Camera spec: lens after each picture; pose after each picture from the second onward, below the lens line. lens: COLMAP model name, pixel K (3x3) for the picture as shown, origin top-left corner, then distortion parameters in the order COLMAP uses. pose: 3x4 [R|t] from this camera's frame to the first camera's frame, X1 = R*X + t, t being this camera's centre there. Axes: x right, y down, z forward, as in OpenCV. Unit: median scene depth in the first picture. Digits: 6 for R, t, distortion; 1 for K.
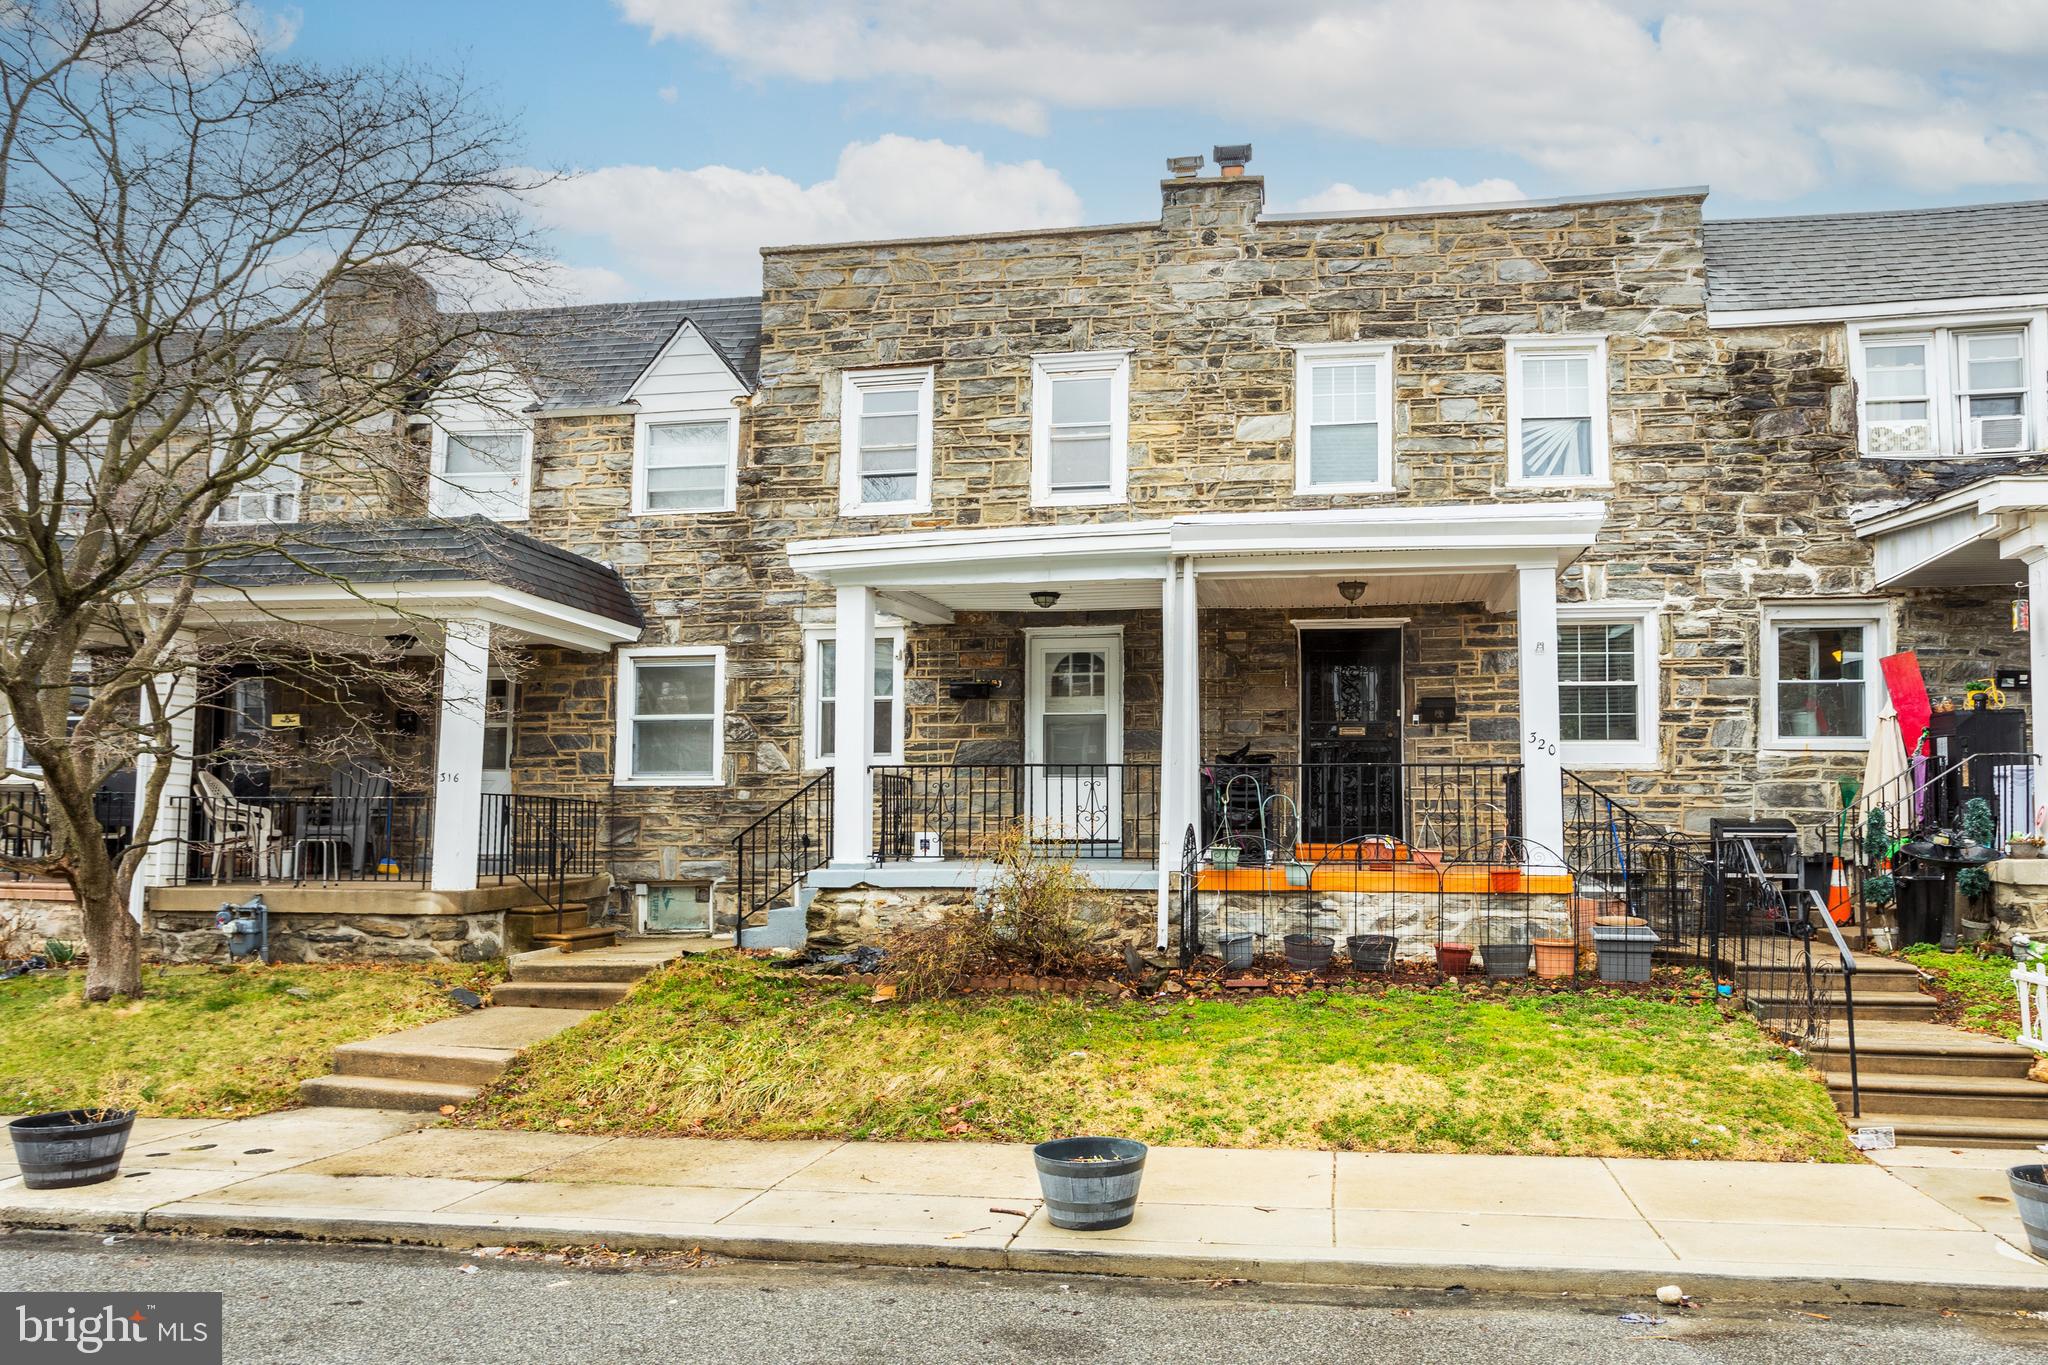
lens RADIAL K [[1728.9, 0, 1024.0], [0, 1728.9, 682.5], [0, 0, 1]] dist [-0.001743, 0.002247]
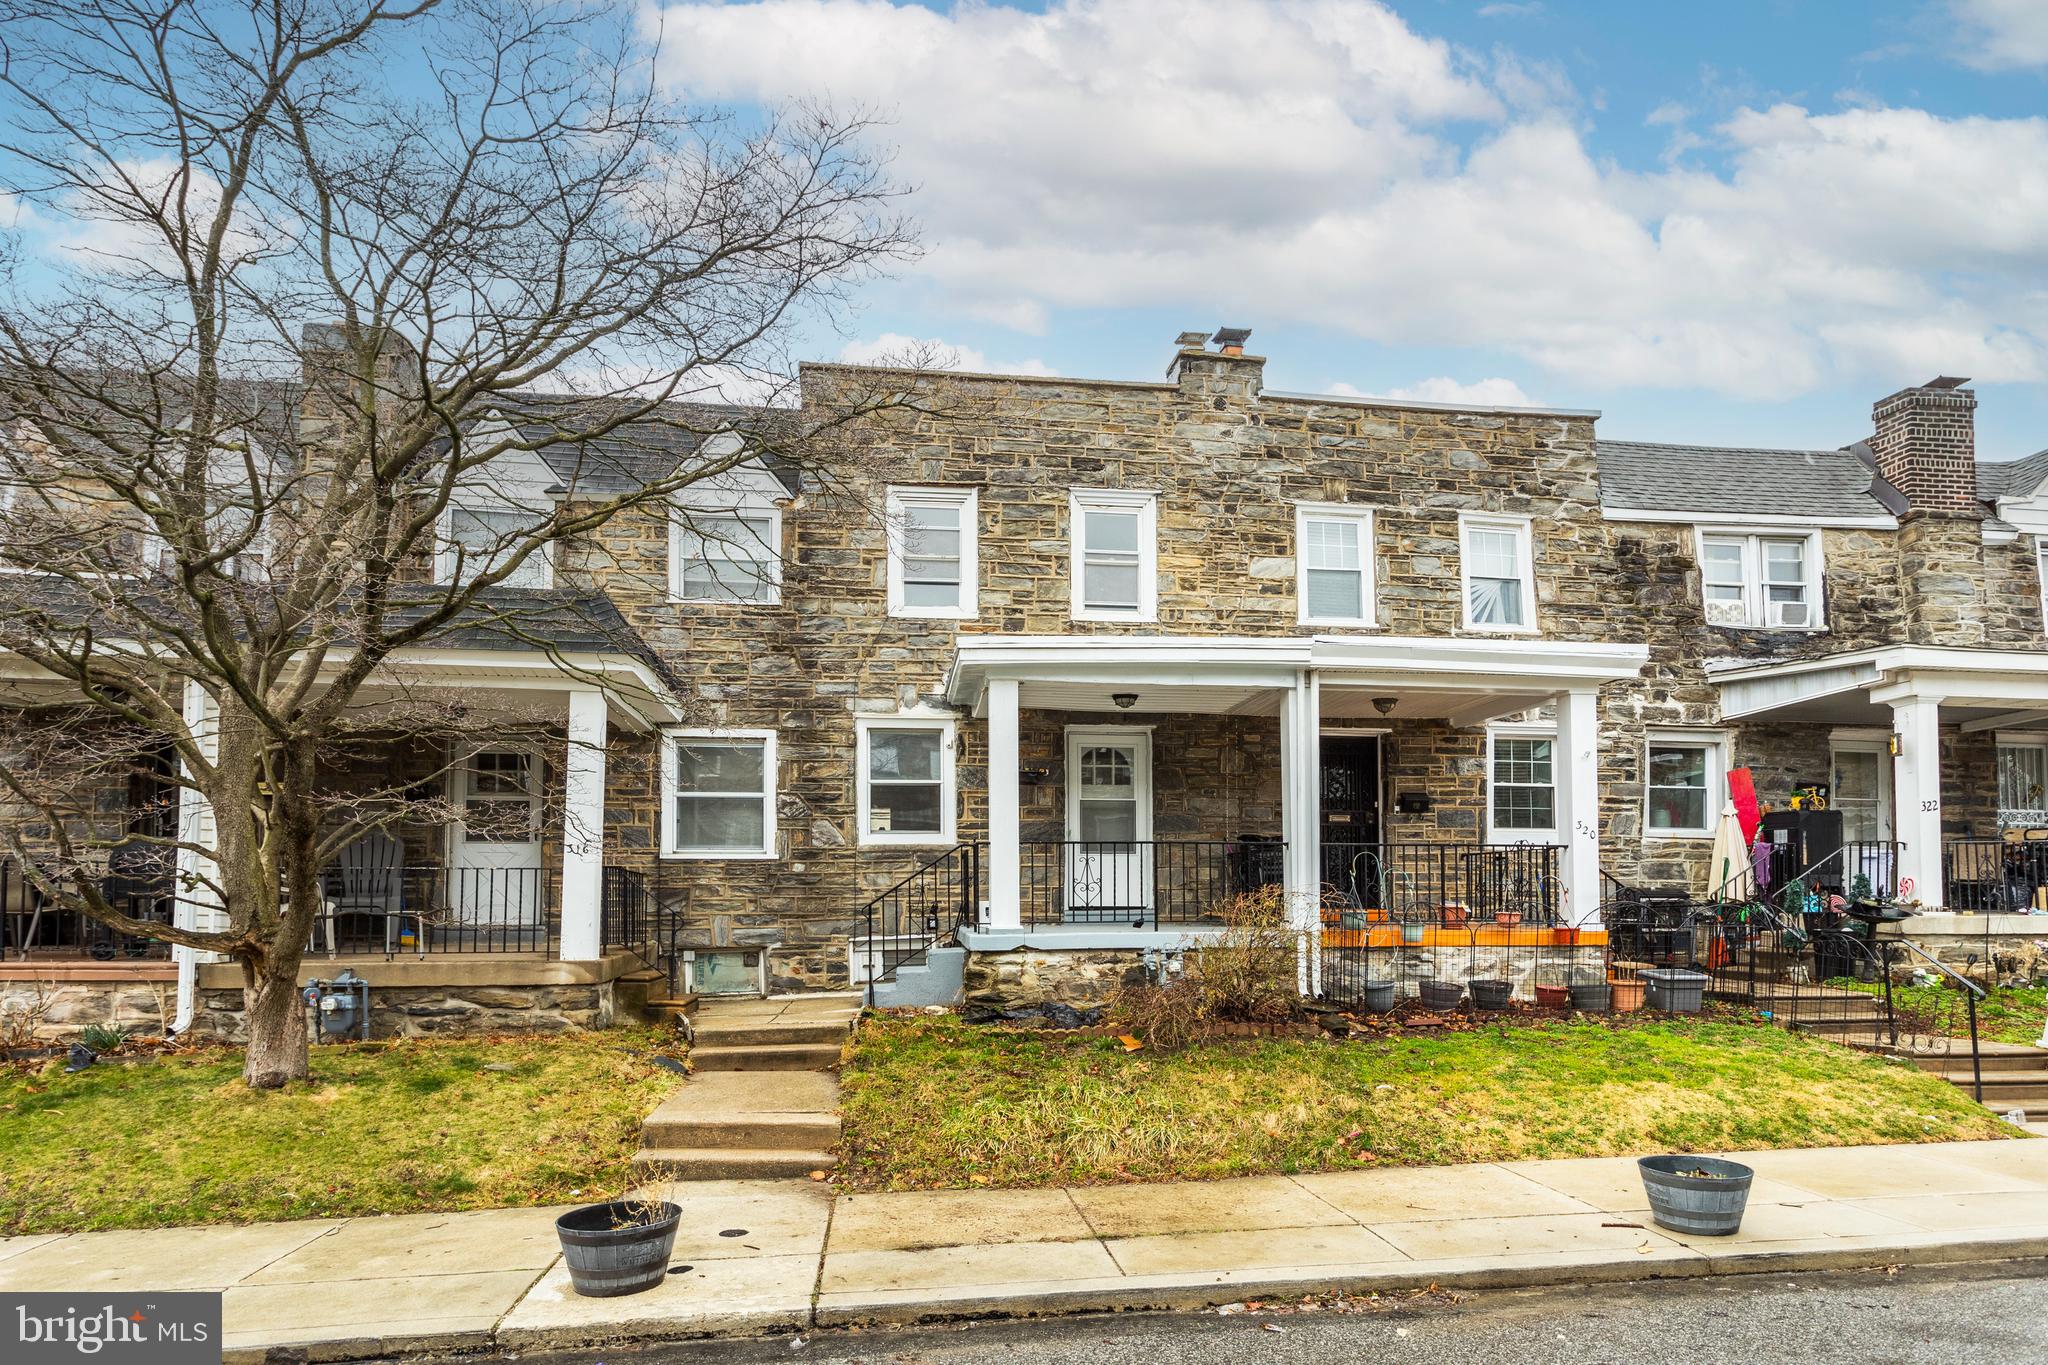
lens RADIAL K [[1383.3, 0, 1024.0], [0, 1383.3, 834.6], [0, 0, 1]] dist [0.007486, 0.001833]
pose [[0.931926, 0.012566, 0.362430, -0.375391], [-0.026573, 0.999079, 0.033689, 0.012090], [-0.361673, -0.041026, 0.931402, 0.149886]]
